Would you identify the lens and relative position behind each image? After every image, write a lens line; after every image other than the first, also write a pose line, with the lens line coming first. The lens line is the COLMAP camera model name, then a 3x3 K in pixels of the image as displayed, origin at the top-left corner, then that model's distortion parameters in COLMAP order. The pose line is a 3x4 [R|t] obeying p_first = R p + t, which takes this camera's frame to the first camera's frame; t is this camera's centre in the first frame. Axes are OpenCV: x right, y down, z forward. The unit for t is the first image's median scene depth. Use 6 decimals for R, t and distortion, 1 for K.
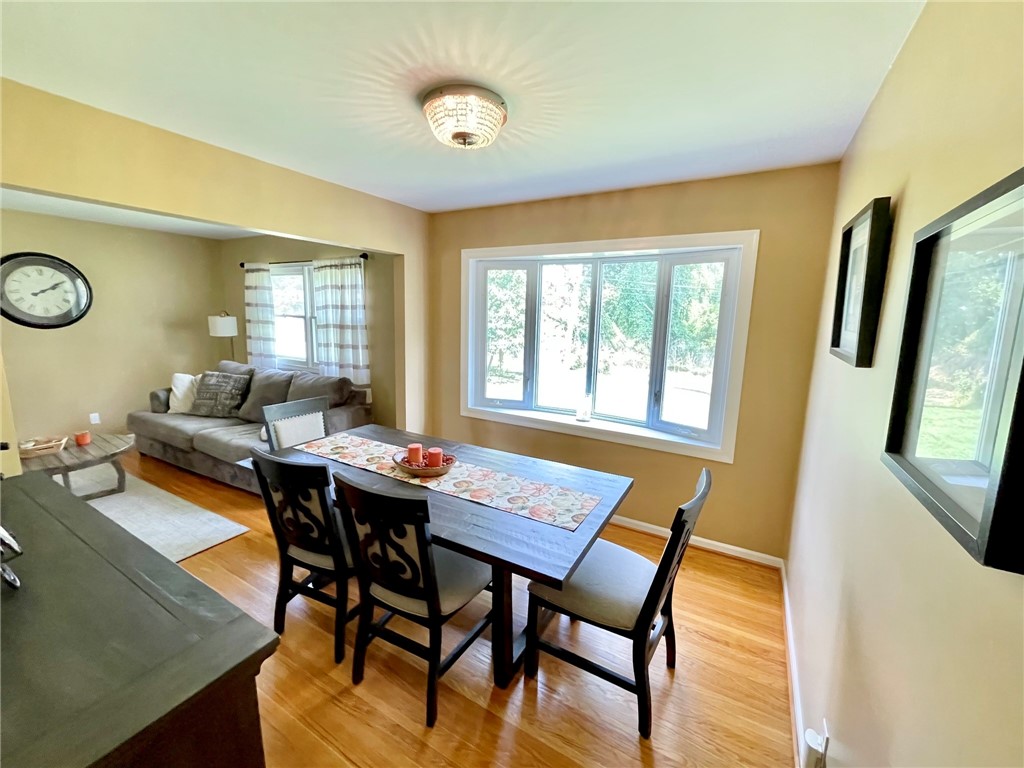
lens RADIAL K [[415.0, 0, 511.9], [0, 415.0, 378.7], [0, 0, 1]] dist [-0.003797, -0.000078]
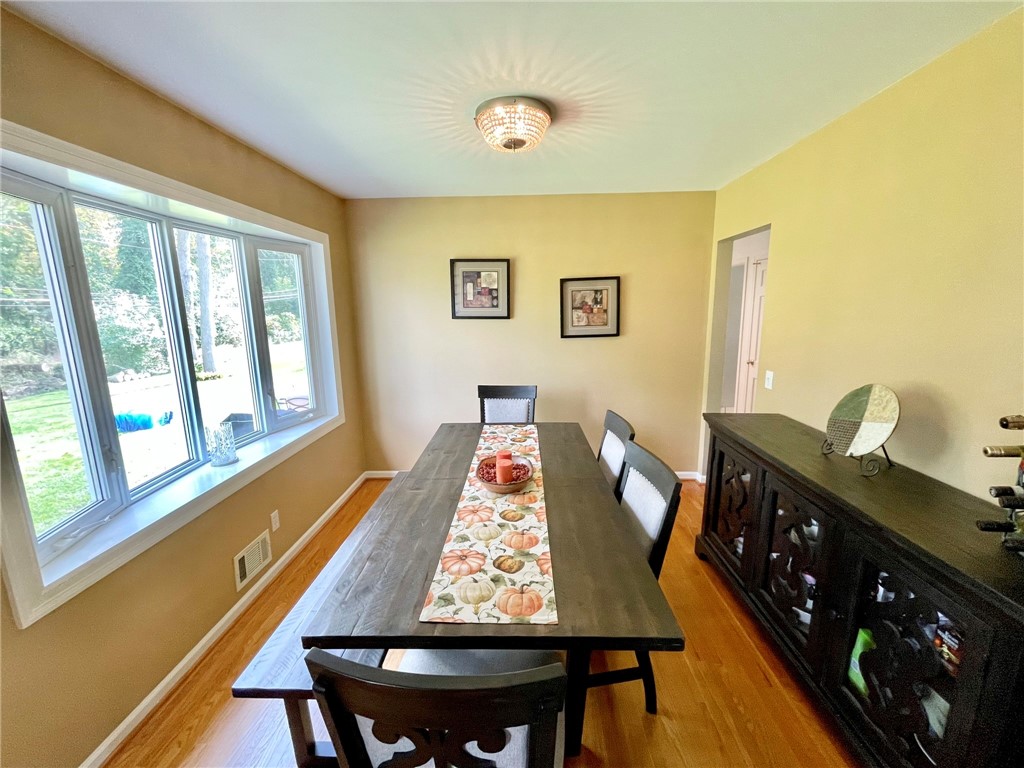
lens RADIAL K [[415.0, 0, 512.1], [0, 415.0, 382.4], [0, 0, 1]] dist [-0.003797, -0.000078]
pose [[-0.482621, -0.177373, 0.857681, -0.705129], [0.134563, 0.952634, 0.272729, -0.167412], [-0.865430, 0.247037, -0.435893, 0.990187]]
